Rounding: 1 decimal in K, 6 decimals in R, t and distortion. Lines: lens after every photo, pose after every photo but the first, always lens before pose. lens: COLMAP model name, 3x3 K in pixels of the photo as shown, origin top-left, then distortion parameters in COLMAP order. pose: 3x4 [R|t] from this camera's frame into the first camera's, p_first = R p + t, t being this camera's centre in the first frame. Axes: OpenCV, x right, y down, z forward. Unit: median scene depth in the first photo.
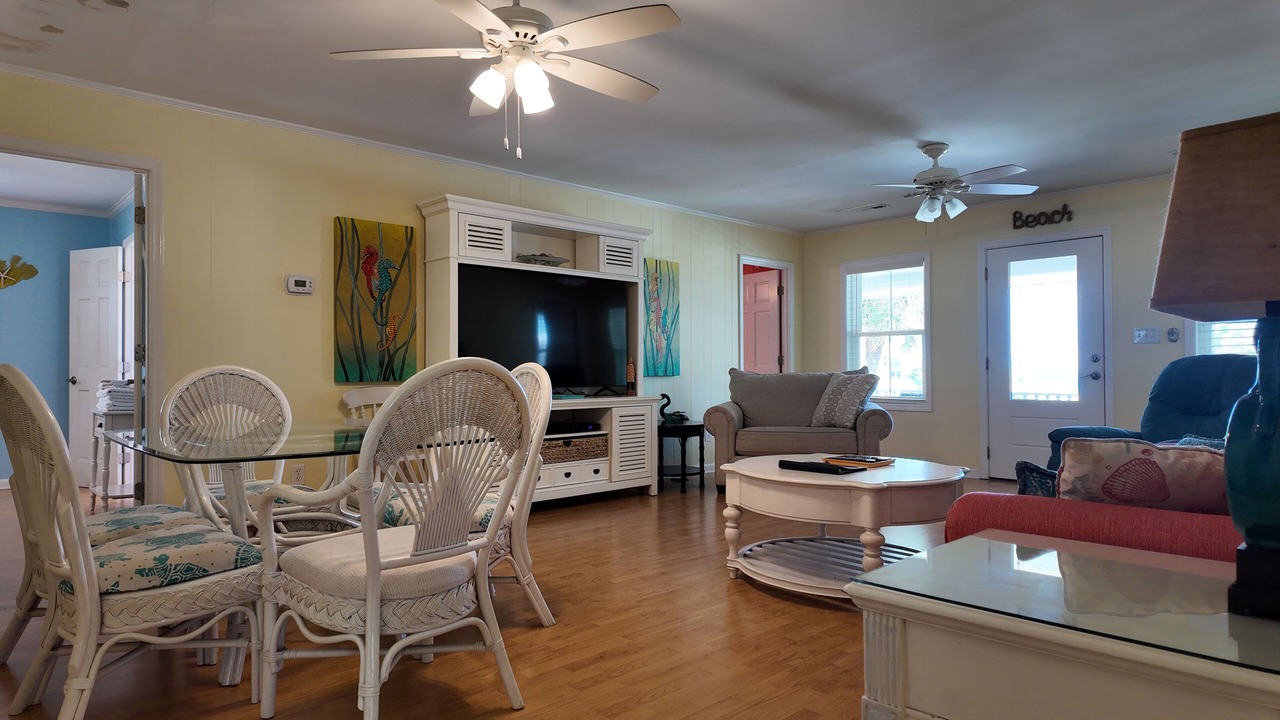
lens RADIAL K [[757.1, 0, 640.0], [0, 757.1, 360.0], [0, 0, 1]] dist [0.124357, -0.130860]
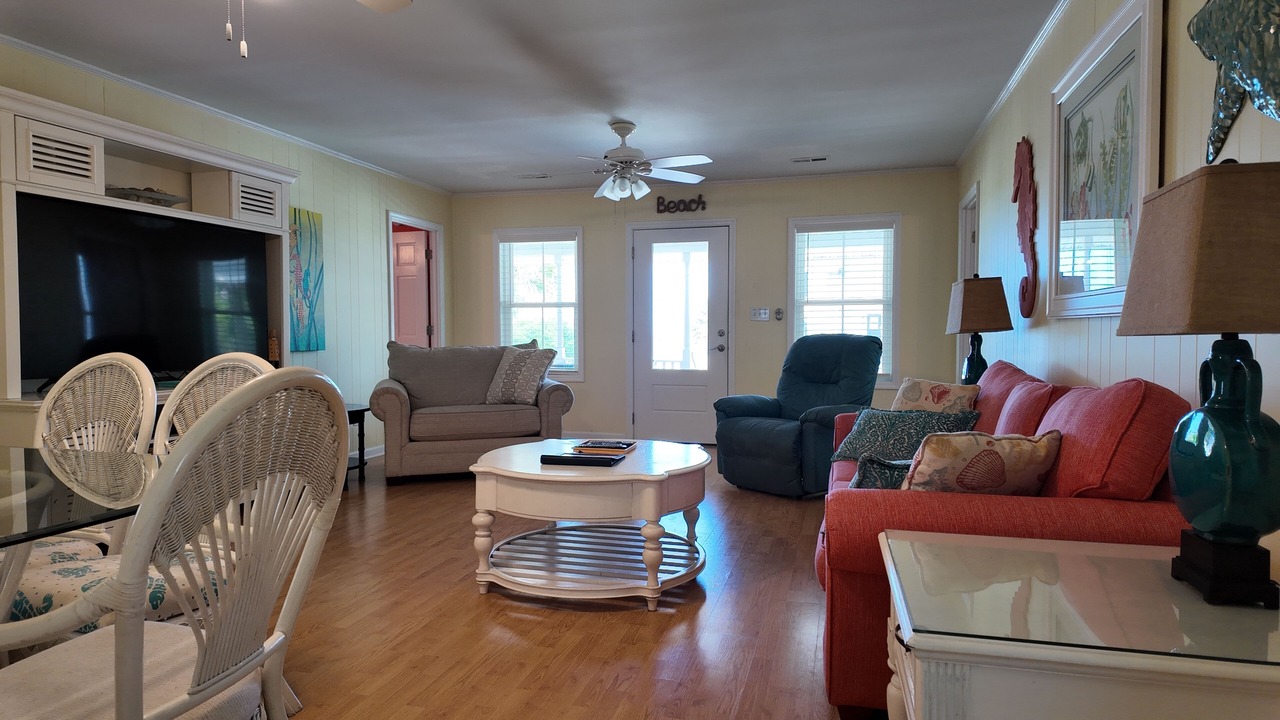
lens RADIAL K [[757.1, 0, 640.0], [0, 757.1, 360.0], [0, 0, 1]] dist [0.124357, -0.130860]
pose [[0.852197, -0.016089, 0.522973, -0.110694], [-0.010789, 0.998774, 0.048308, -0.015474], [-0.523109, -0.046810, 0.850979, 0.105496]]
